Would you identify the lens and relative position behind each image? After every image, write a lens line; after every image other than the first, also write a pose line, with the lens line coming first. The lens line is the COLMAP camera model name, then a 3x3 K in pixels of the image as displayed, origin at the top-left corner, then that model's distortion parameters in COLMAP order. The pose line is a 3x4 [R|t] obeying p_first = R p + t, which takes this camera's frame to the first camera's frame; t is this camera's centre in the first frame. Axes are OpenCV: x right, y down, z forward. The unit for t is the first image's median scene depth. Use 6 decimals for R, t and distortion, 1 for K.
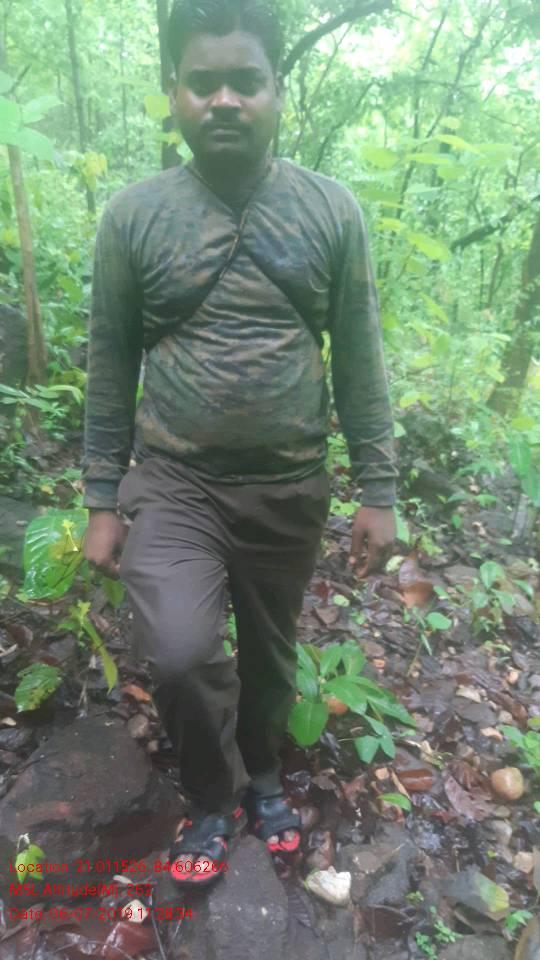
lens RADIAL K [[763.4, 0, 270.0], [0, 763.4, 480.0], [0, 0, 1]] dist [0.051946, -0.169748]
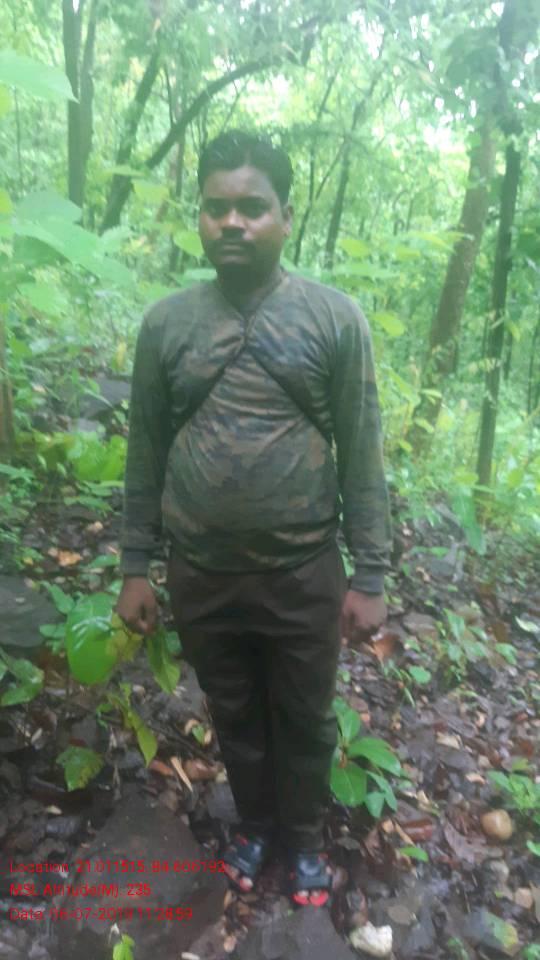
lens RADIAL K [[750.3, 0, 270.0], [0, 750.3, 480.0], [0, 0, 1]] dist [0.064693, -0.153618]
pose [[0.991491, -0.025132, 0.127728, -0.135019], [0.029901, 0.998920, -0.035556, -0.070487], [-0.126696, 0.039073, 0.991172, -0.059113]]
